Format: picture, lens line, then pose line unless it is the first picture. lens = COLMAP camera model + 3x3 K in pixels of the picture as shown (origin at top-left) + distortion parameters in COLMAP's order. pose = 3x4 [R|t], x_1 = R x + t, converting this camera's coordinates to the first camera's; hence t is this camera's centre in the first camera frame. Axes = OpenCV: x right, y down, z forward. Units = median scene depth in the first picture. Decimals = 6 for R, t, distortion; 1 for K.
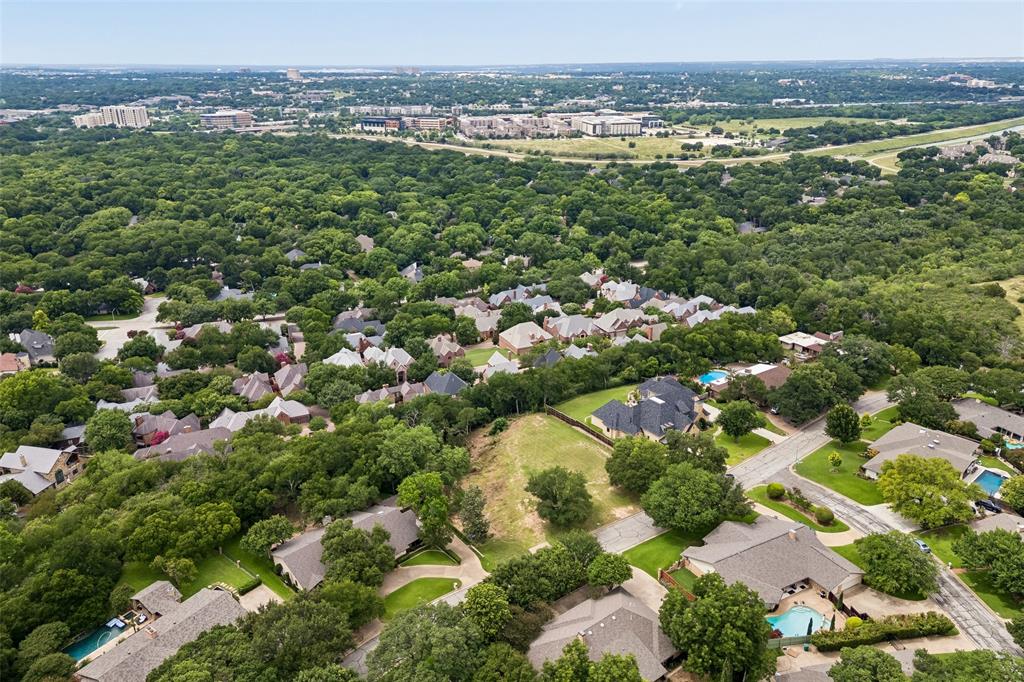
lens RADIAL K [[719.7, 0, 515.6], [0, 719.7, 344.9], [0, 0, 1]] dist [0.037549, -0.006929]
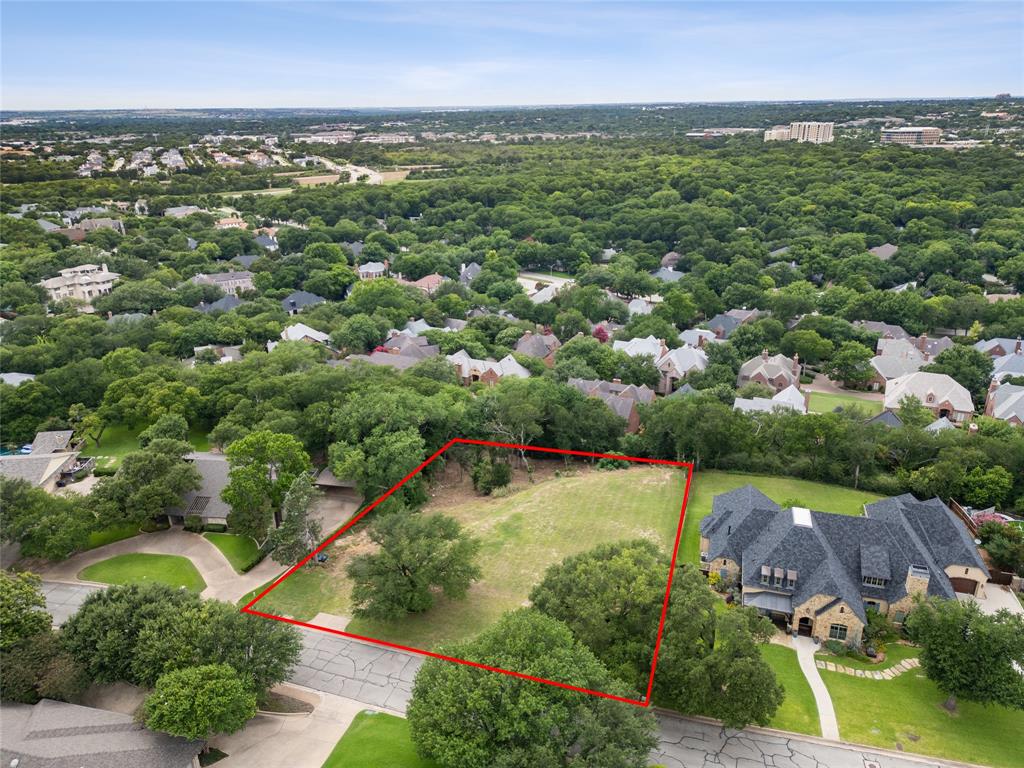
lens RADIAL K [[715.5, 0, 508.7], [0, 715.5, 381.3], [0, 0, 1]] dist [0.051986, -0.040941]
pose [[0.611147, 0.278171, -0.741026, 0.141184], [-0.274094, 0.952661, 0.131562, -0.004288], [0.742544, 0.122707, 0.658462, 0.201633]]
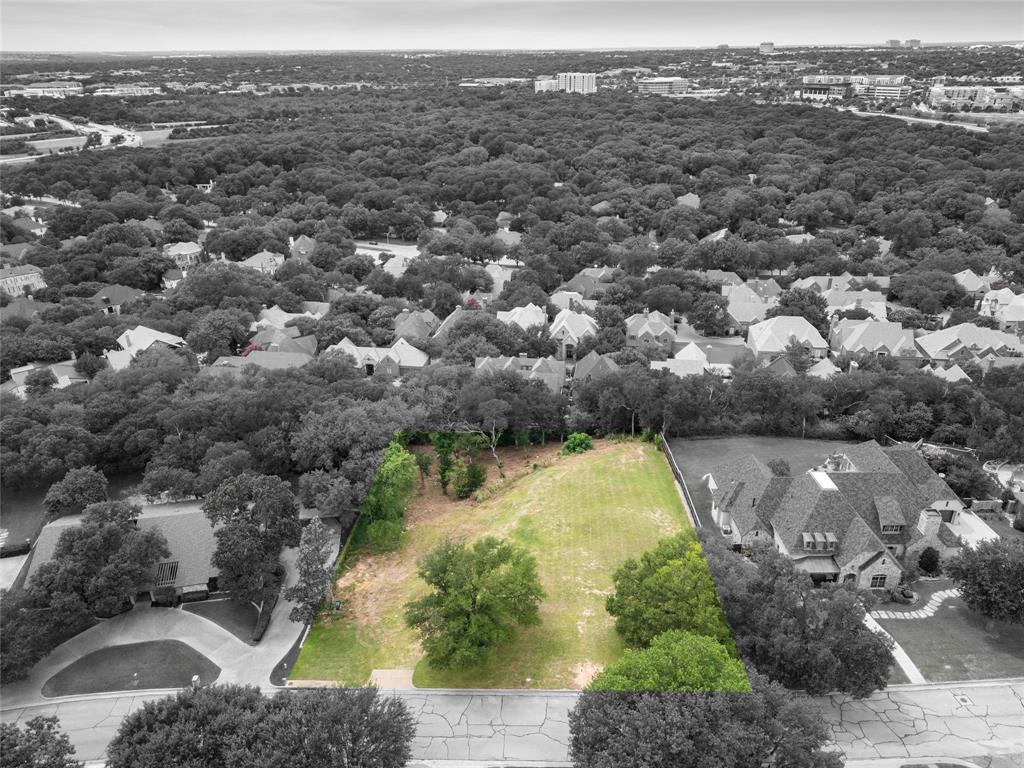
lens RADIAL K [[715.5, 0, 510.9], [0, 715.5, 386.2], [0, 0, 1]] dist [0.051986, -0.040941]
pose [[0.822985, 0.235270, -0.517053, 0.092751], [-0.197144, 0.971923, 0.128455, -0.001670], [0.532758, -0.003783, 0.846259, 0.173985]]
